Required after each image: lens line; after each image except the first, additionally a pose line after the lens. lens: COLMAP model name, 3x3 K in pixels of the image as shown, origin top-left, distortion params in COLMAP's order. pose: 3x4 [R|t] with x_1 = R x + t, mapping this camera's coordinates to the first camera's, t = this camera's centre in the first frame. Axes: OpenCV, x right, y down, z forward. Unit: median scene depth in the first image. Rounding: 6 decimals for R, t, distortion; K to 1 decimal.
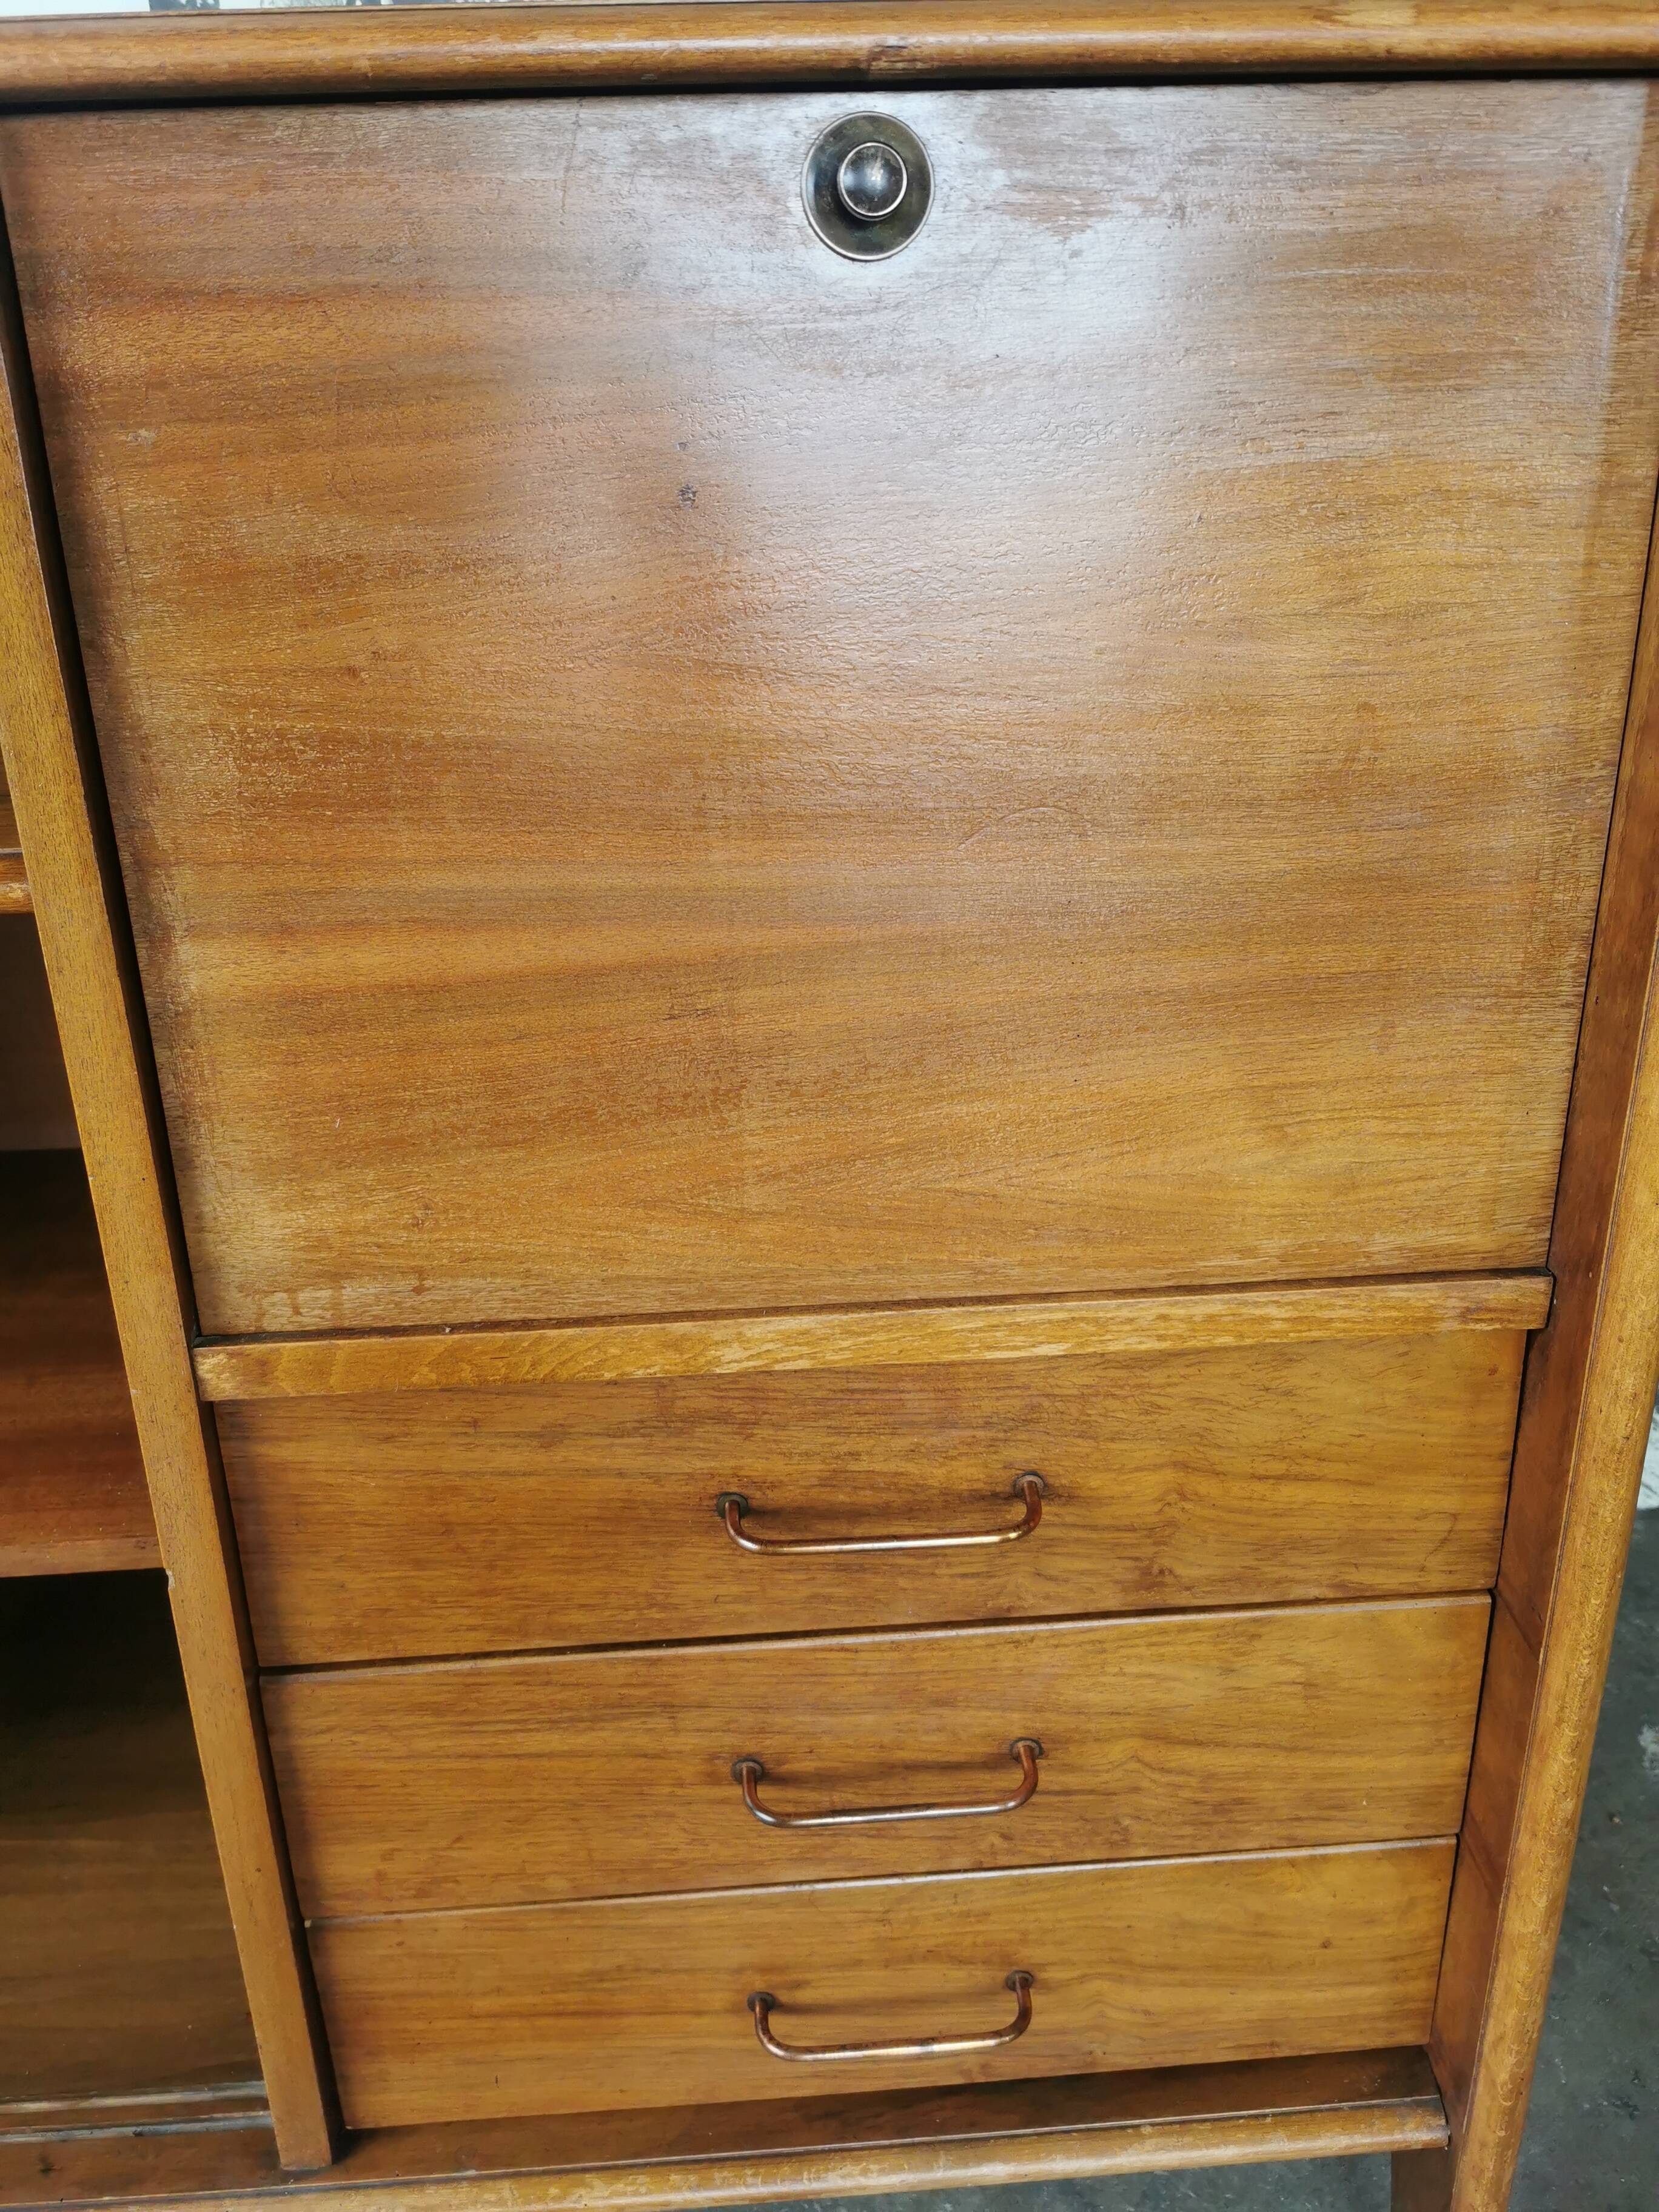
lens RADIAL K [[1730.2, 0, 826.4], [0, 1730.2, 1095.6], [0, 0, 1]] dist [0.046346, -0.084314]
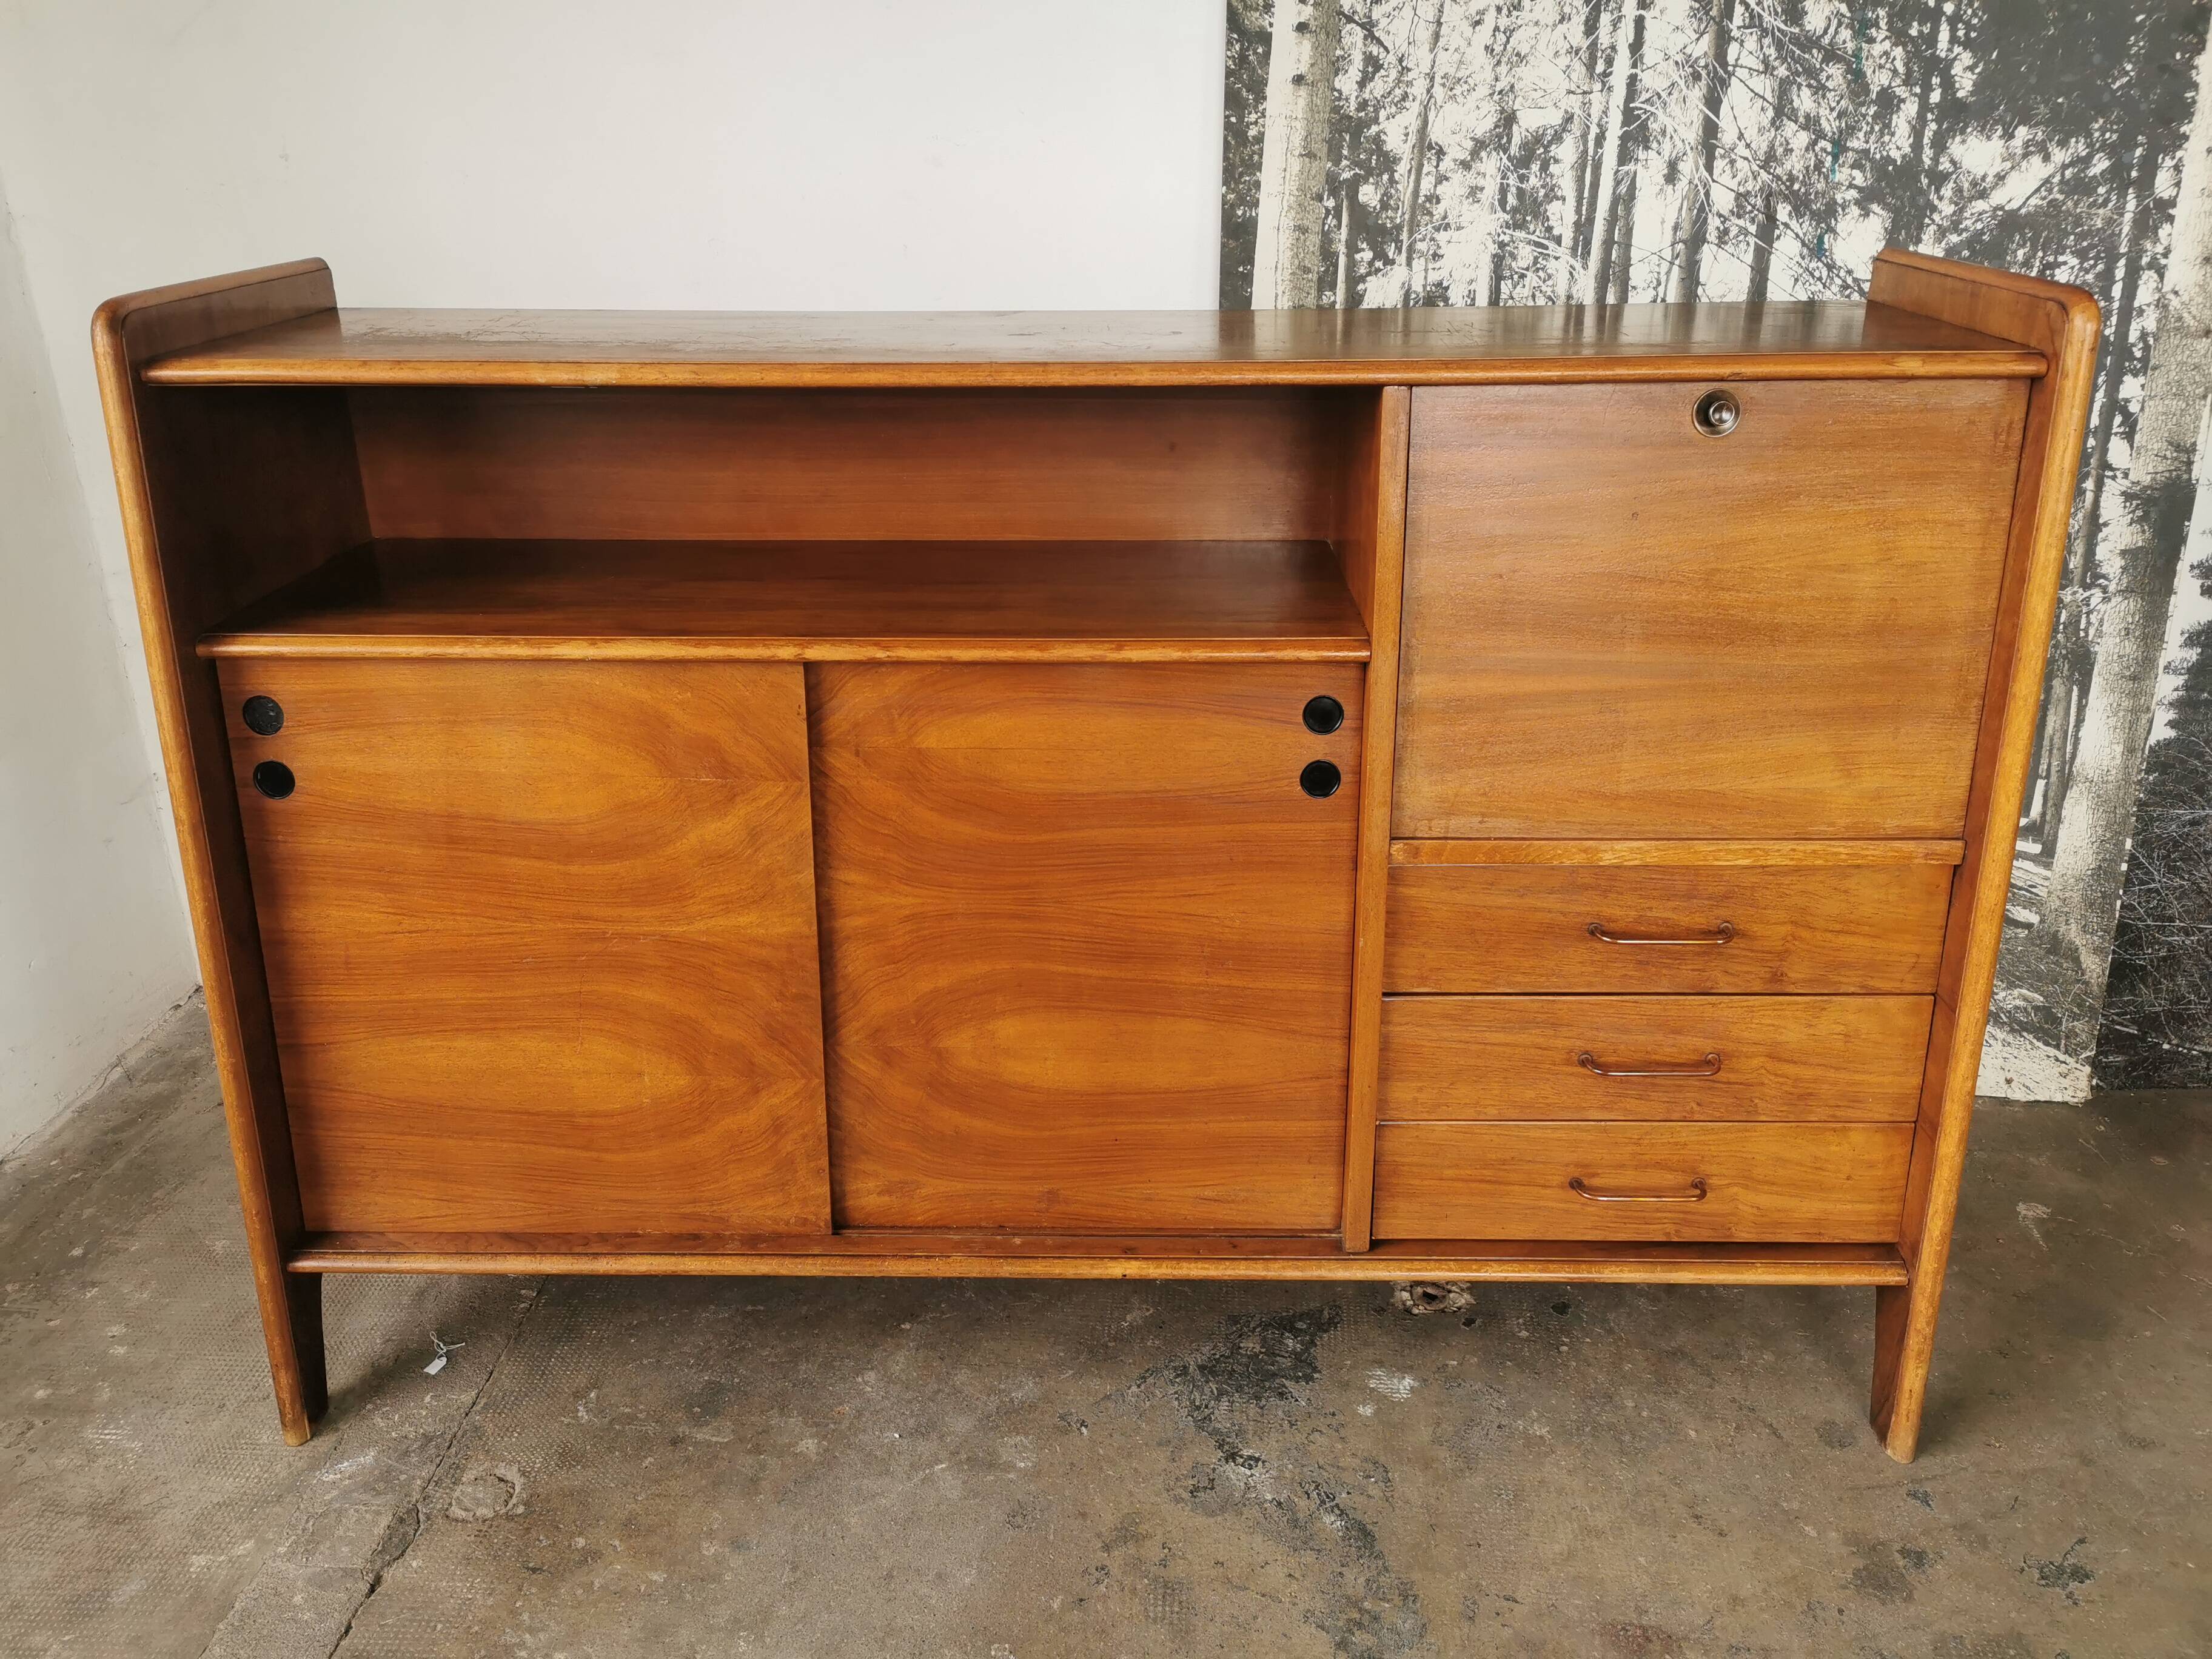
lens RADIAL K [[1674.5, 0, 1102.6], [0, 1674.5, 831.7], [0, 0, 1]] dist [0.110705, -0.192071]
pose [[0.996139, 0.043290, -0.076369, -0.533099], [-0.048410, 0.996610, -0.066523, 0.282101], [0.073231, 0.069963, 0.994858, -1.287806]]
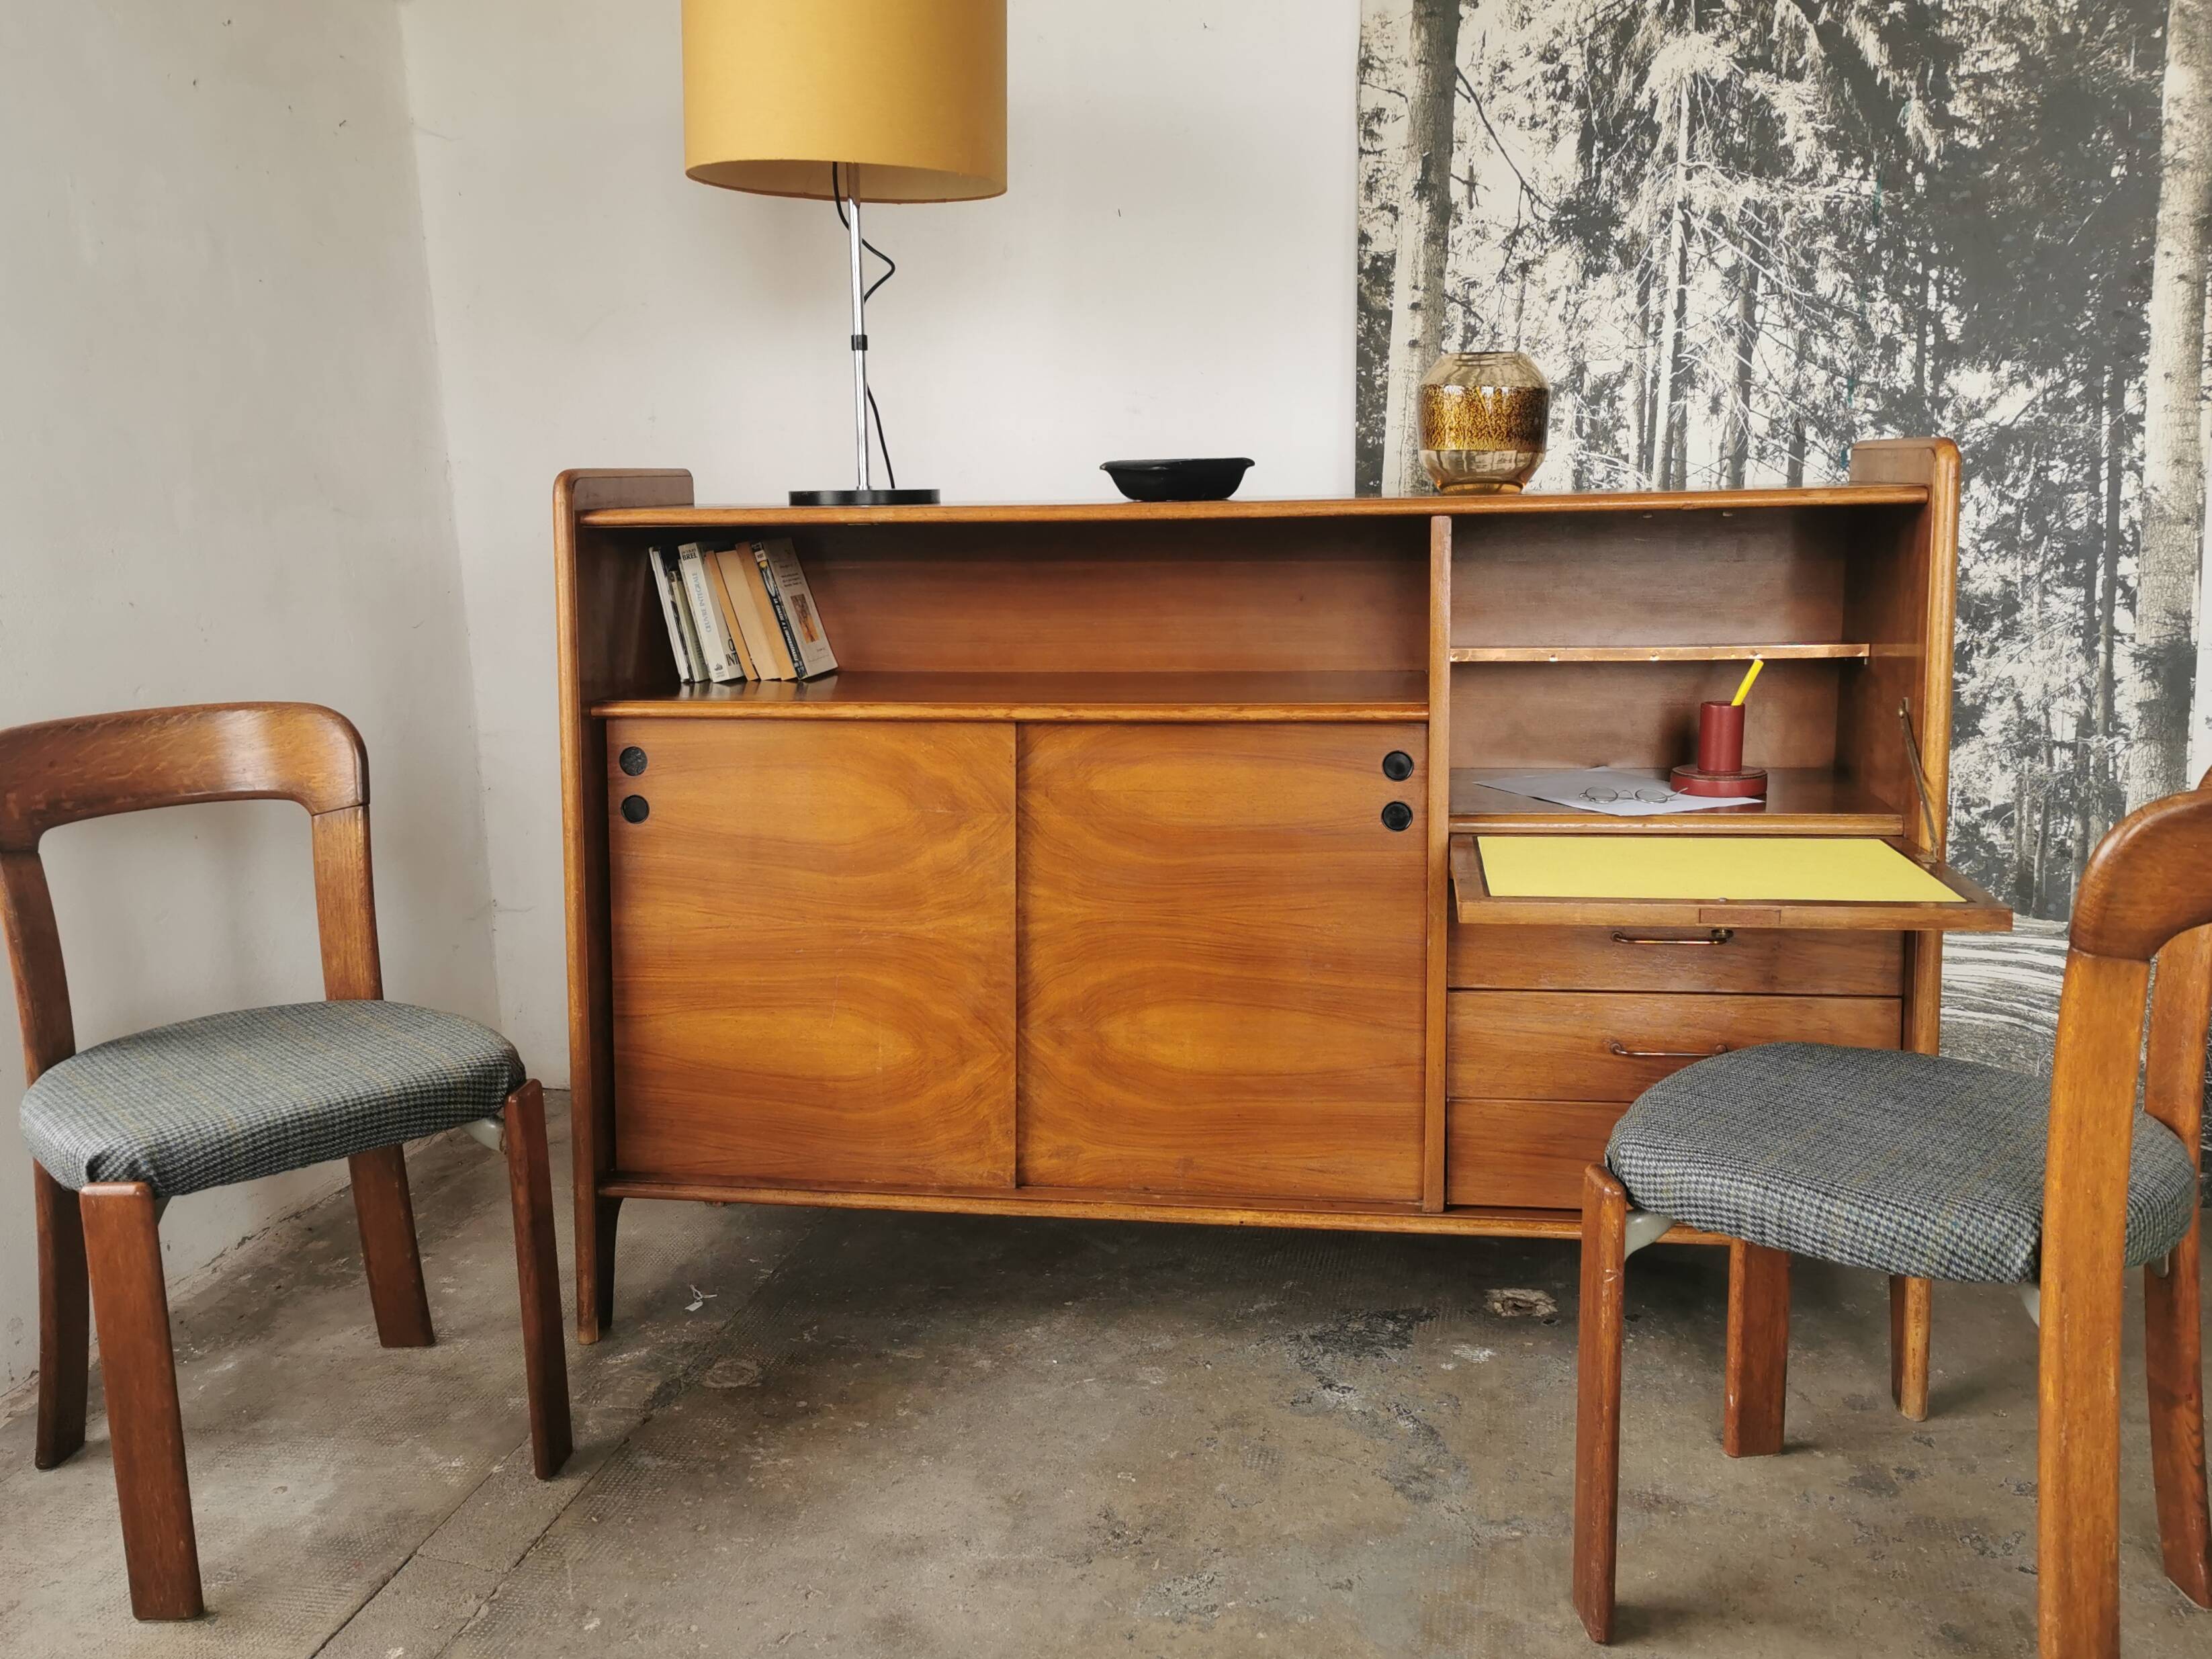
lens RADIAL K [[1873.3, 0, 1095.3], [0, 1873.3, 822.3], [0, 0, 1]] dist [0.094835, -0.161744]
pose [[0.975002, 0.038740, -0.218795, -0.219490], [-0.098801, 0.957571, -0.270732, 0.982140], [0.199023, 0.285581, 0.937461, -2.188197]]
